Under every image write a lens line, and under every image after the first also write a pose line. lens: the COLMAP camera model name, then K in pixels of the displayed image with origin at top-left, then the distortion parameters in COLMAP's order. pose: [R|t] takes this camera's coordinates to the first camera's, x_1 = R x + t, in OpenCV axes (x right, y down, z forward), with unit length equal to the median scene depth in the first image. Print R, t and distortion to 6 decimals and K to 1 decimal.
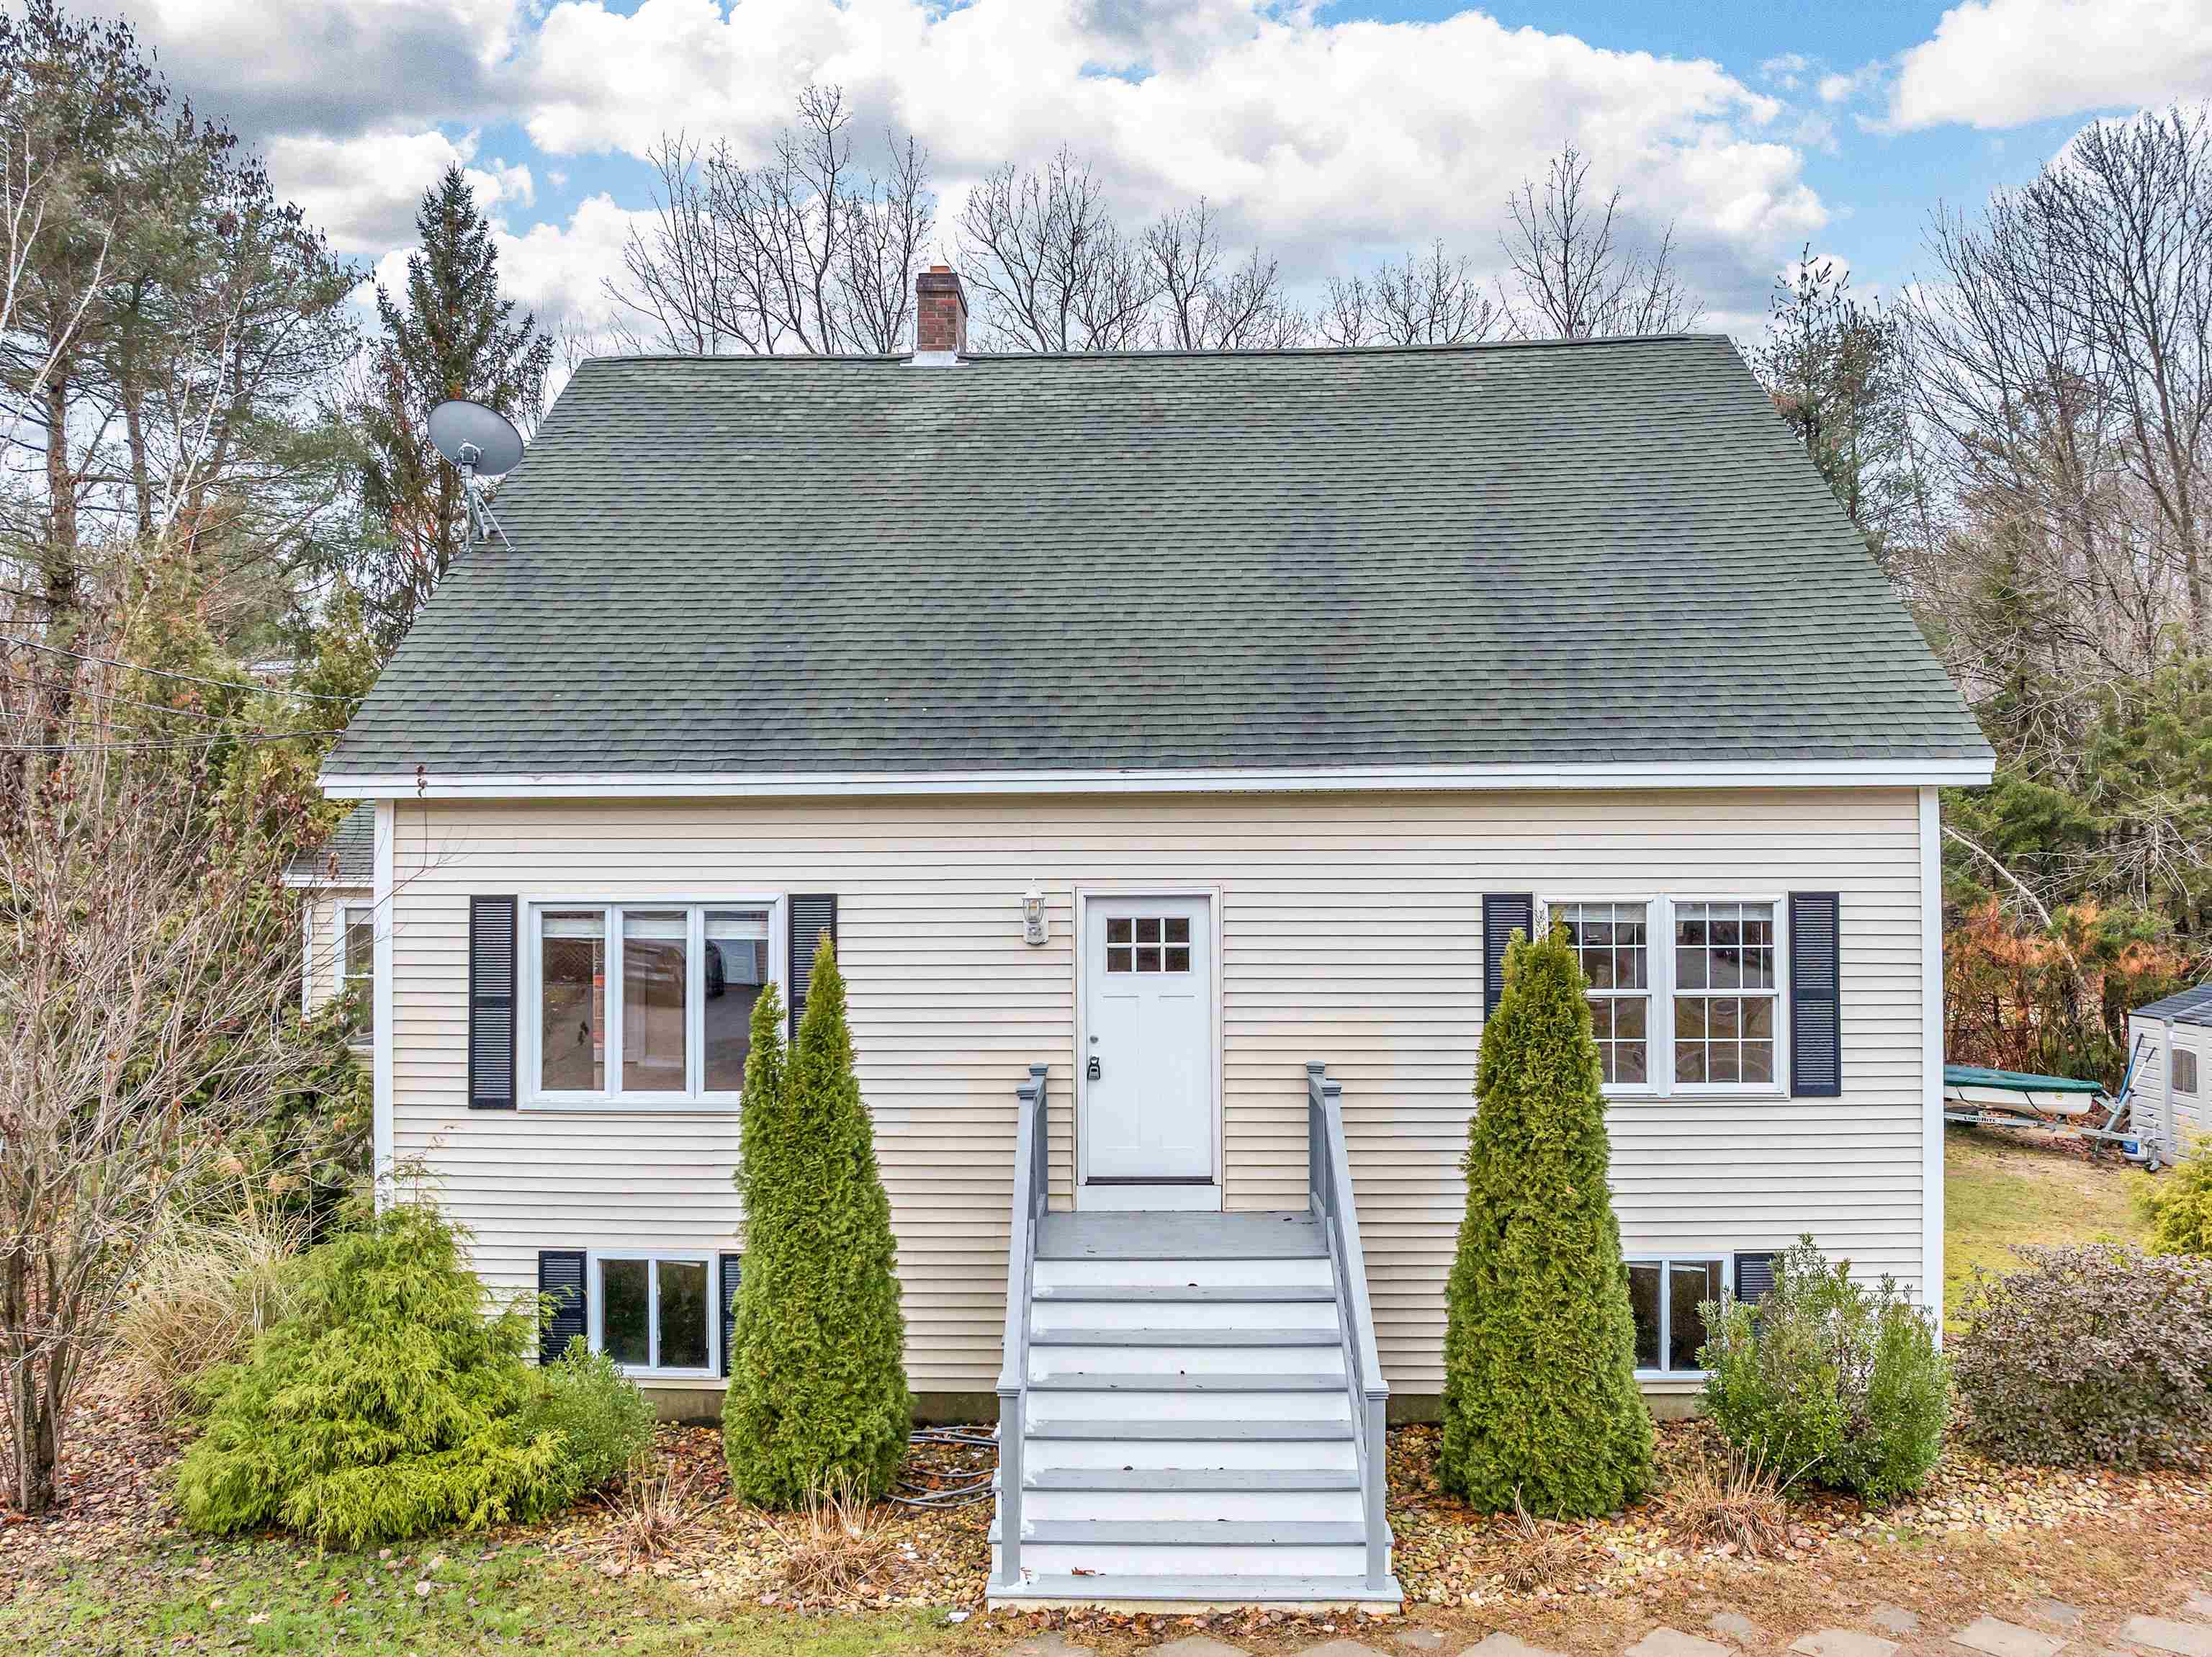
lens RADIAL K [[1604.4, 0, 1106.0], [0, 1604.4, 828.5], [0, 0, 1]] dist [-0.001088, -0.091677]
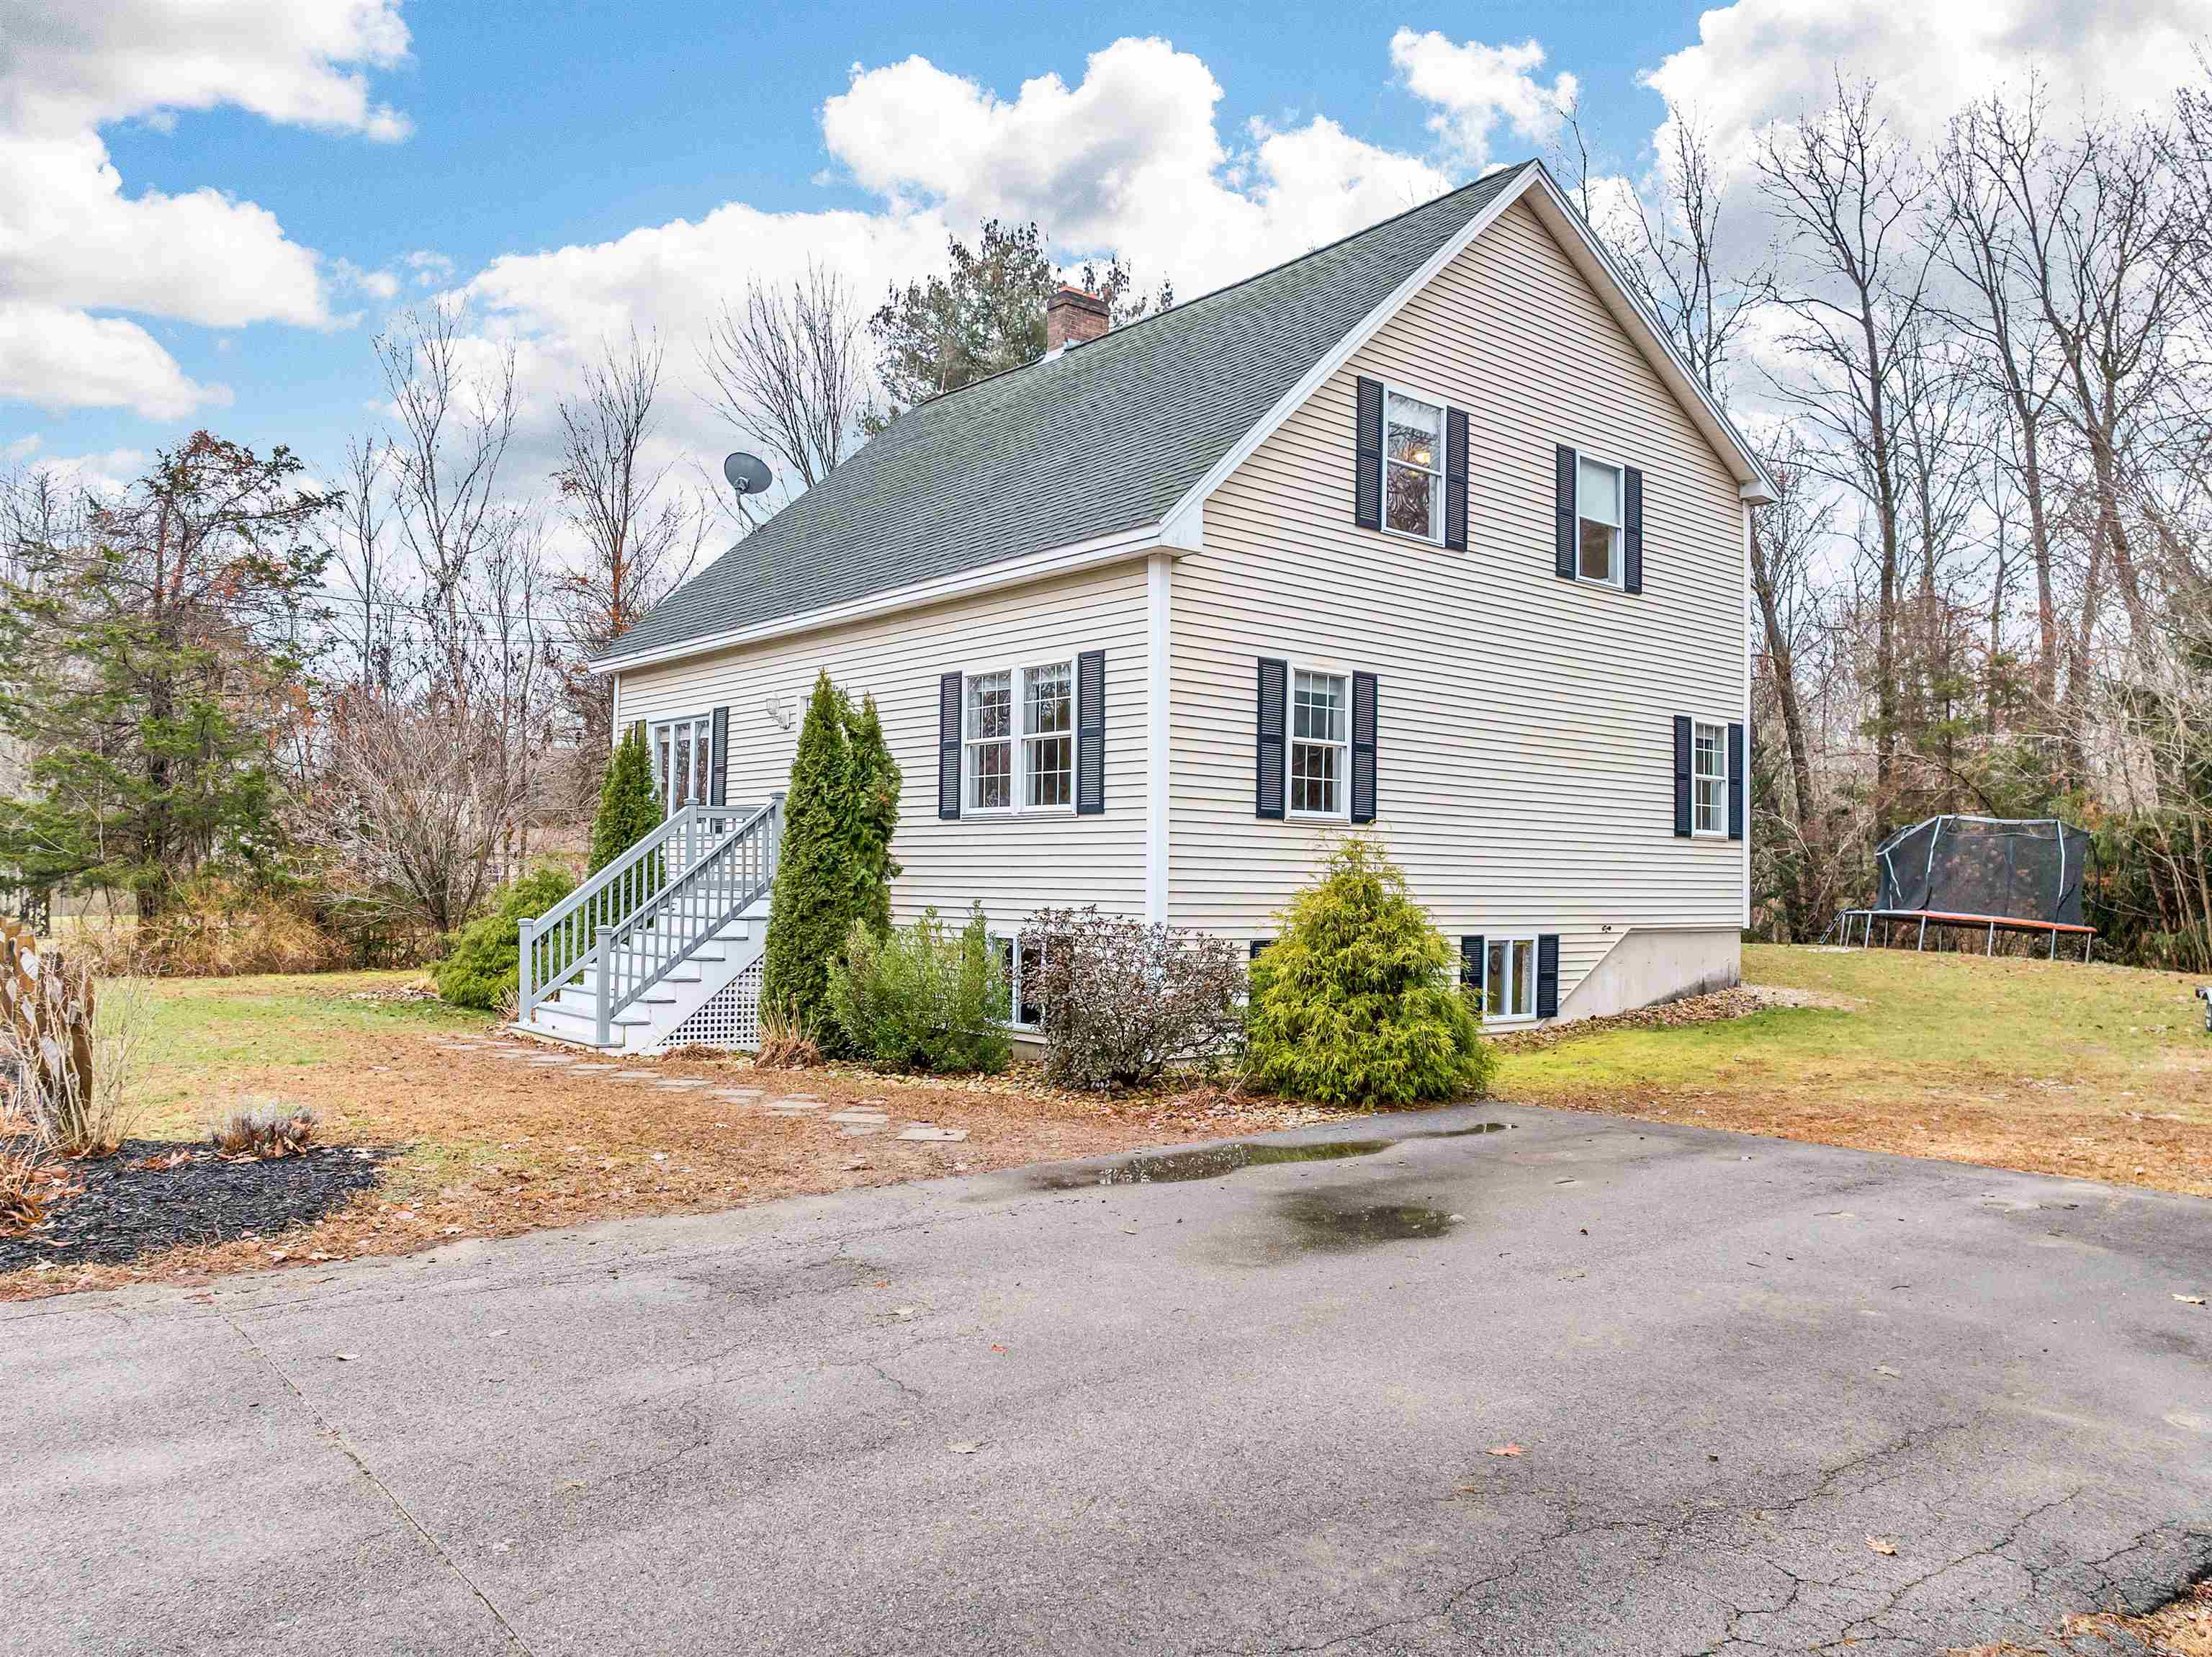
lens RADIAL K [[1604.4, 0, 1106.0], [0, 1604.4, 828.5], [0, 0, 1]] dist [-0.001088, -0.091677]
pose [[0.676633, -0.008663, -0.736269, 1.373416], [-0.005636, 0.999841, -0.016944, 0.199486], [0.736299, 0.015614, 0.676476, 0.156157]]
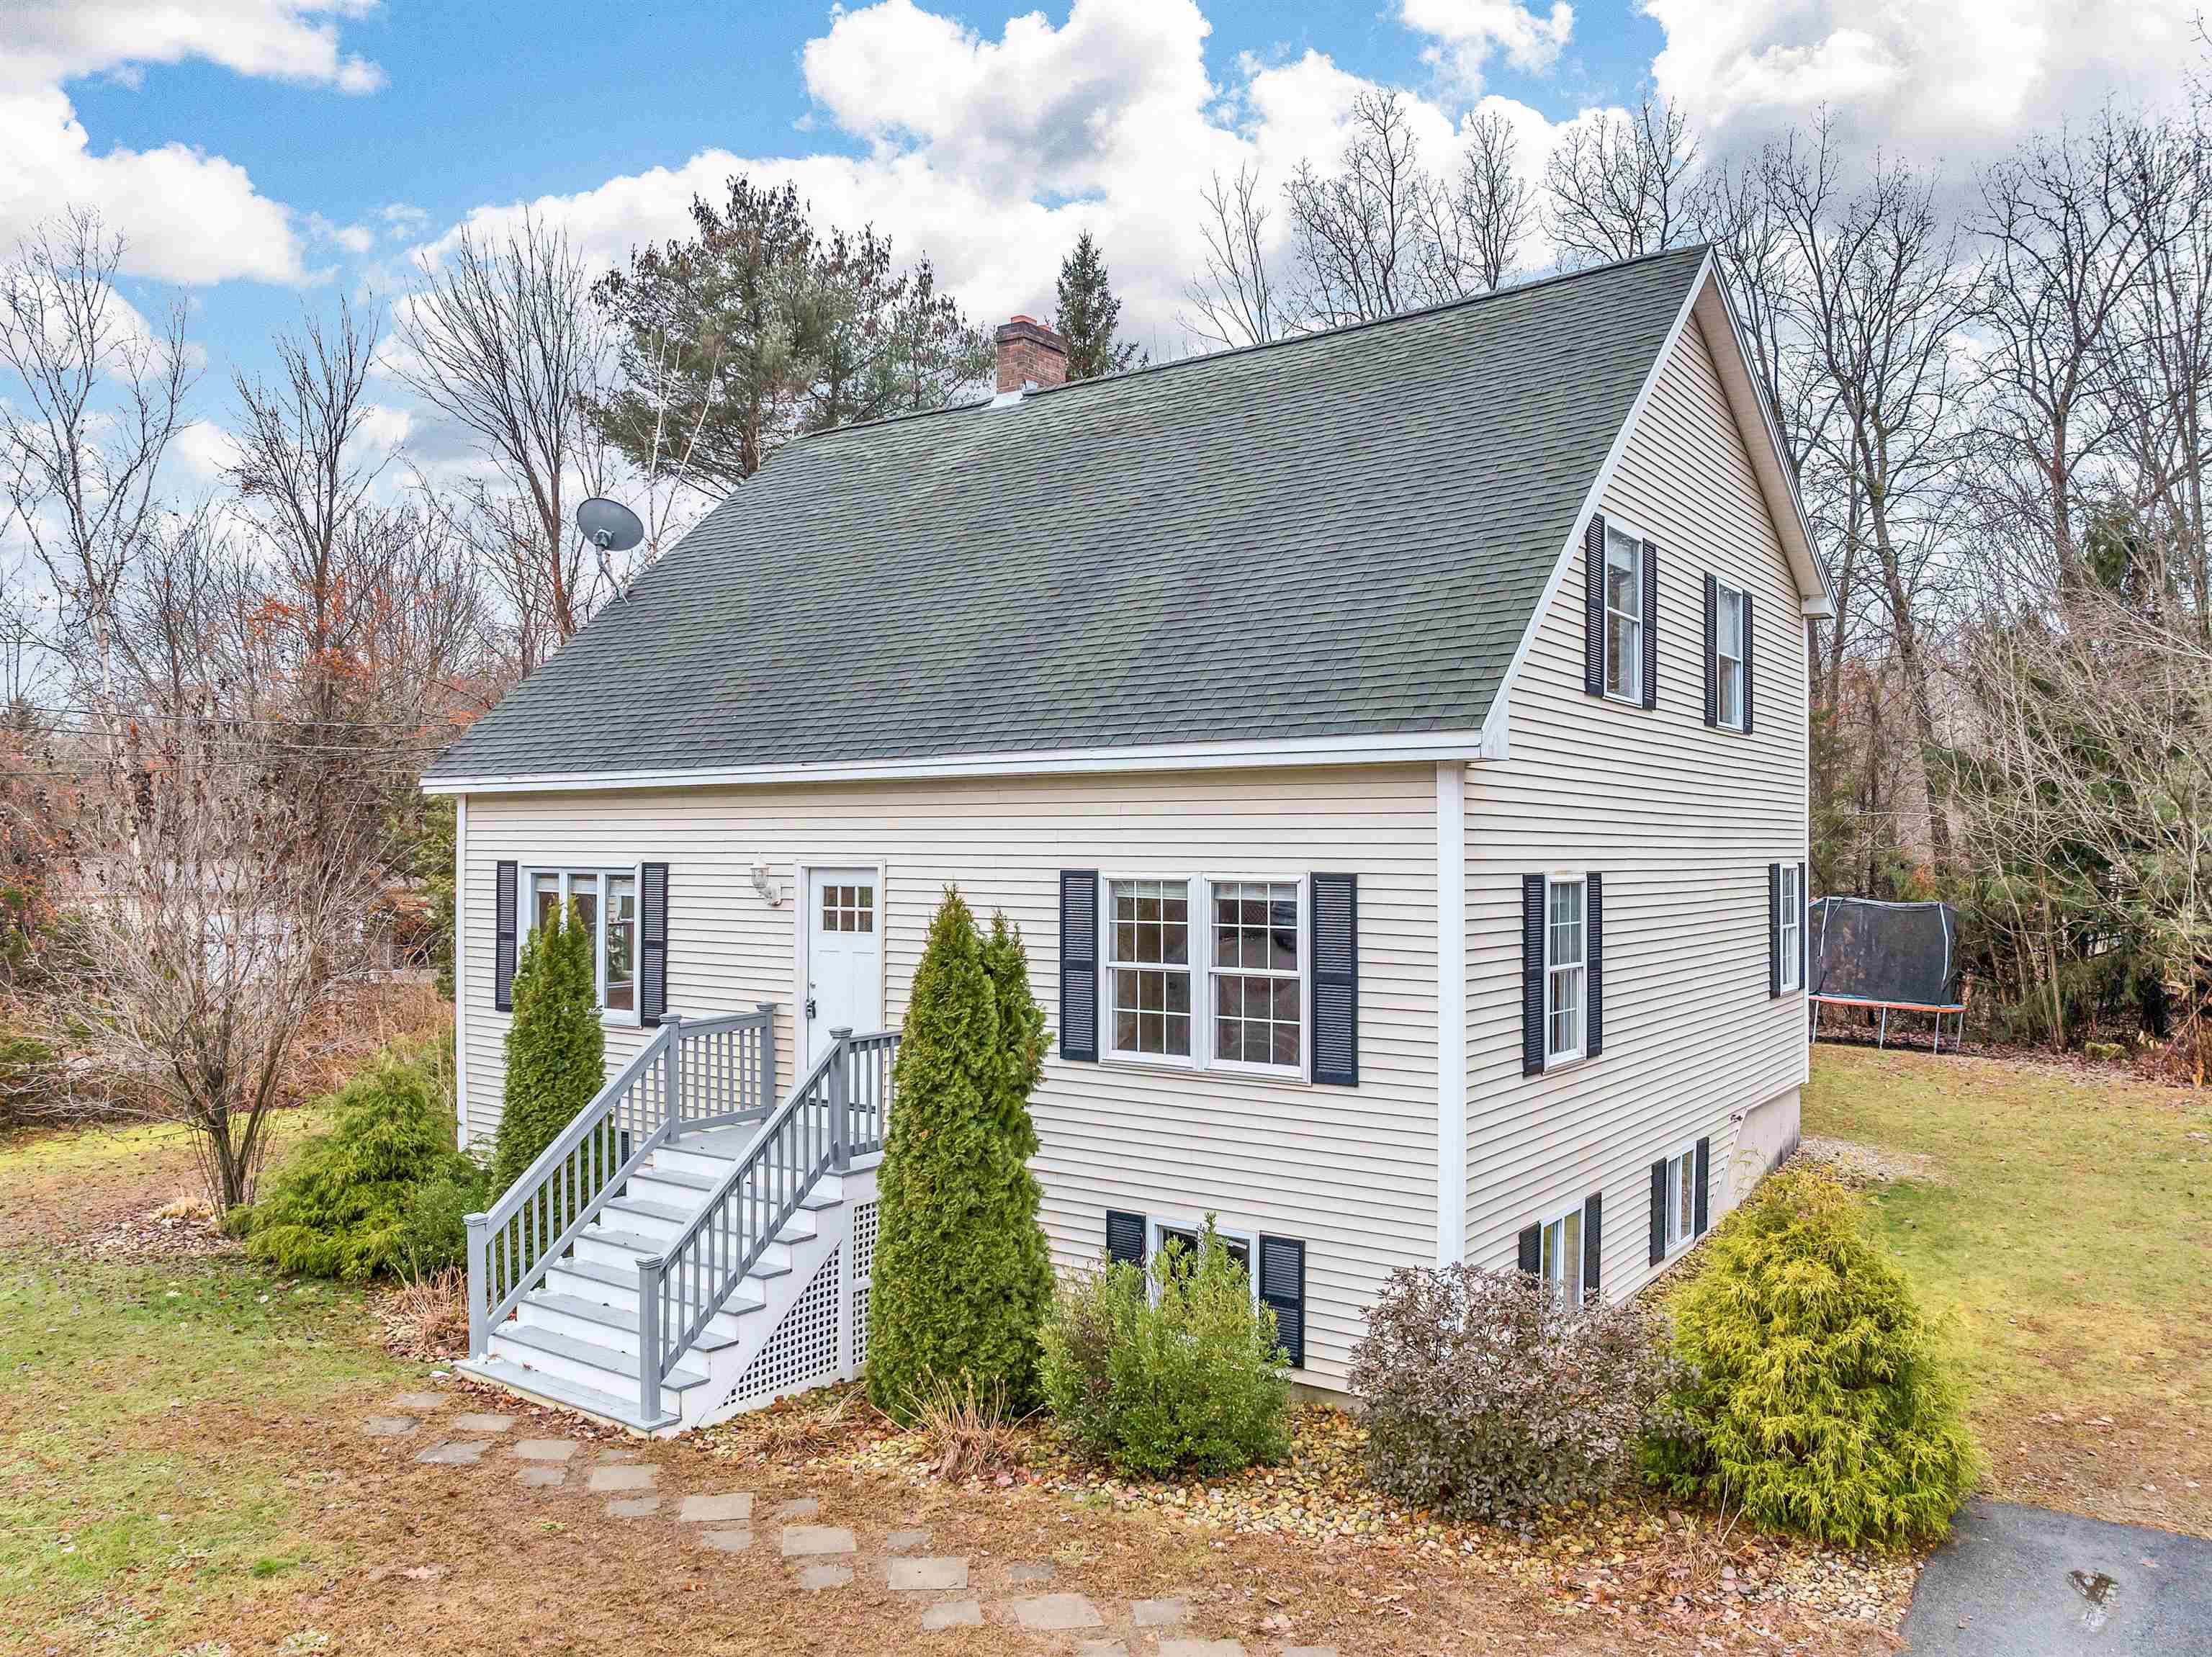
lens RADIAL K [[1629.9, 0, 1106.0], [0, 1629.9, 828.5], [0, 0, 1]] dist [-0.001174, -0.069915]
pose [[0.837196, 0.001638, -0.546900, 0.863230], [0.002485, 0.999974, 0.006800, 0.005699], [0.546897, -0.007052, 0.837170, 0.099890]]
